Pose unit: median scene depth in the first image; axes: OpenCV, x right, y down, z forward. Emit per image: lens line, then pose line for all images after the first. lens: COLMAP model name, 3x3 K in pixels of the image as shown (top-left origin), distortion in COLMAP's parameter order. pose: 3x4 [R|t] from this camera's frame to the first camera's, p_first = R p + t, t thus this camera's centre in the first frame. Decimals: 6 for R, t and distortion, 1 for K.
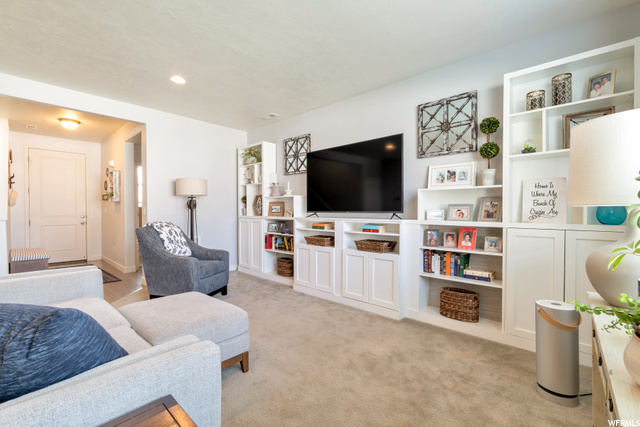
lens RADIAL K [[275.9, 0, 319.5], [0, 275.9, 214.0], [0, 0, 1]] dist [-0.003654, 0.000087]
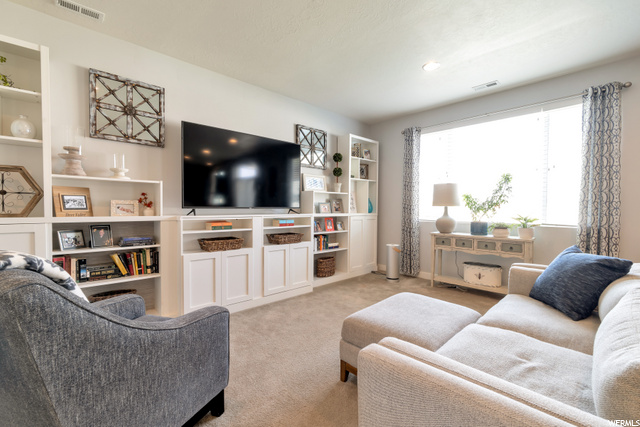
lens RADIAL K [[275.9, 0, 305.1], [0, 275.9, 214.6], [0, 0, 1]] dist [-0.003654, 0.000087]
pose [[0.108089, -0.027871, 0.993750, -0.892970], [0.003996, 0.999611, 0.027601, -0.010189], [-0.994133, 0.000987, 0.108158, 0.804620]]
